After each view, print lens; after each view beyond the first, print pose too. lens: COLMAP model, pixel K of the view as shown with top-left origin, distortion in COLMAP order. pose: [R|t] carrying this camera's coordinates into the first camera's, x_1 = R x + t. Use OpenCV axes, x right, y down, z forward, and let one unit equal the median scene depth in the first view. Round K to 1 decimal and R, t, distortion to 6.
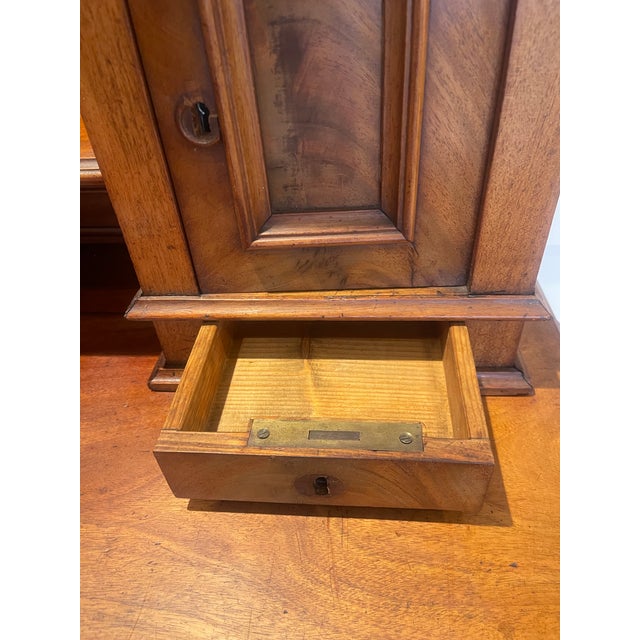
lens RADIAL K [[493.4, 0, 318.1], [0, 493.4, 316.9], [0, 0, 1]] dist [0.050023, -0.078570]
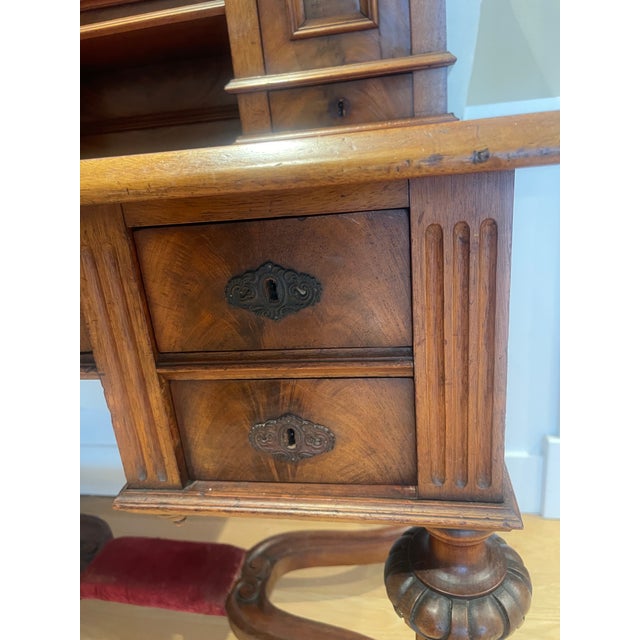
lens RADIAL K [[493.4, 0, 327.0], [0, 493.4, 321.6], [0, 0, 1]] dist [0.050023, -0.078570]
pose [[0.993539, -0.002865, -0.113452, 0.207583], [-0.034962, 0.943334, -0.329997, 1.530893], [0.107968, 0.331832, 0.937140, -0.423153]]
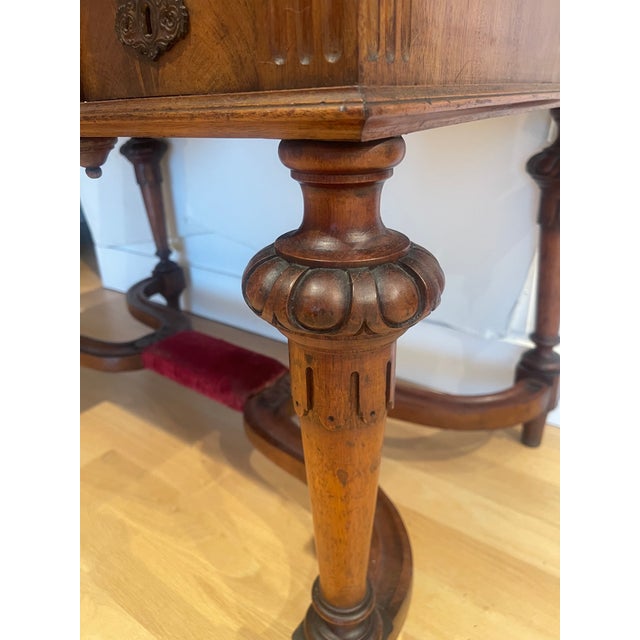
lens RADIAL K [[493.4, 0, 316.9], [0, 493.4, 319.5], [0, 0, 1]] dist [0.050023, -0.078570]
pose [[0.850909, 0.234711, -0.469962, 0.842190], [-0.336774, 0.930334, -0.145128, 1.967887], [0.403159, 0.281761, 0.870674, 0.268076]]
